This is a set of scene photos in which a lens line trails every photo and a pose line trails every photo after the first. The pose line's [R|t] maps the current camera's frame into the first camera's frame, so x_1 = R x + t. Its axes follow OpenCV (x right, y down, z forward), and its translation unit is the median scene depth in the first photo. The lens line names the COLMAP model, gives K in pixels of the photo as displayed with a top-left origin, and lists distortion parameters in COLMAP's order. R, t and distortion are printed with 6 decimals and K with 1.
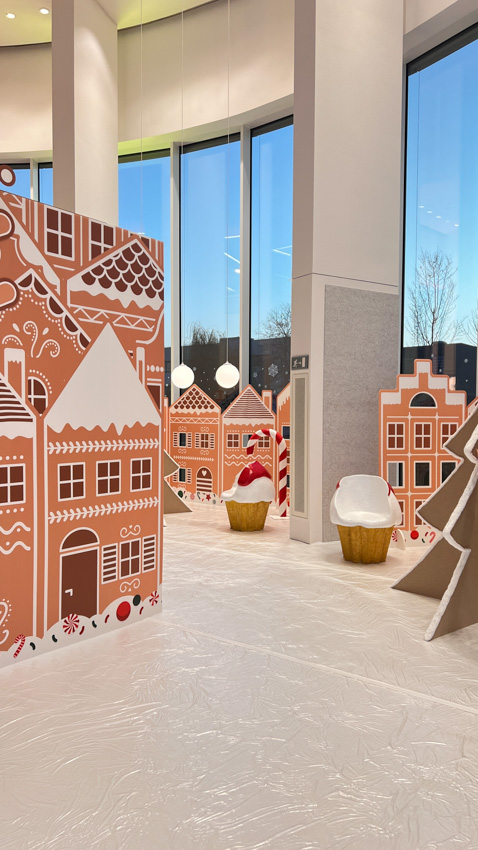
lens RADIAL K [[625.6, 0, 240.1], [0, 625.6, 438.0], [0, 0, 1]] dist [0.133833, -0.260564]
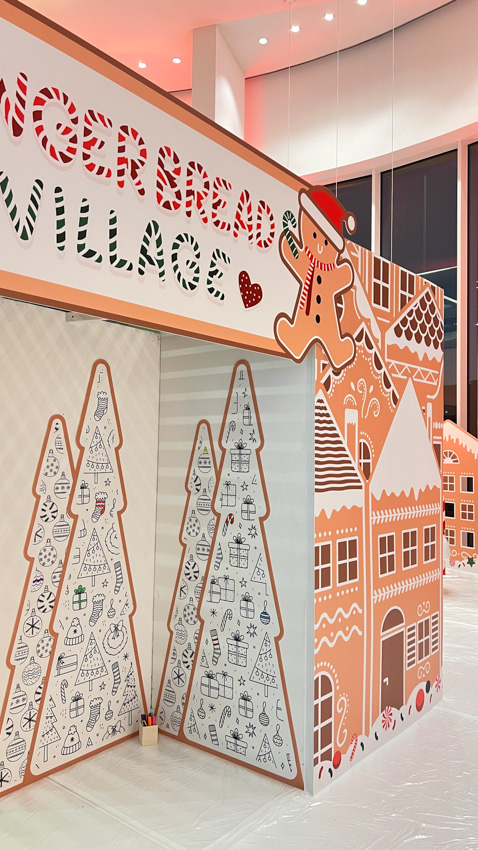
lens RADIAL K [[625.6, 0, 240.1], [0, 625.6, 438.0], [0, 0, 1]] dist [0.133833, -0.260564]
pose [[0.999305, 0.004175, -0.037047, -0.435117], [-0.006396, 0.998177, -0.060022, -0.040149], [0.036729, 0.060217, 0.997509, 0.087552]]
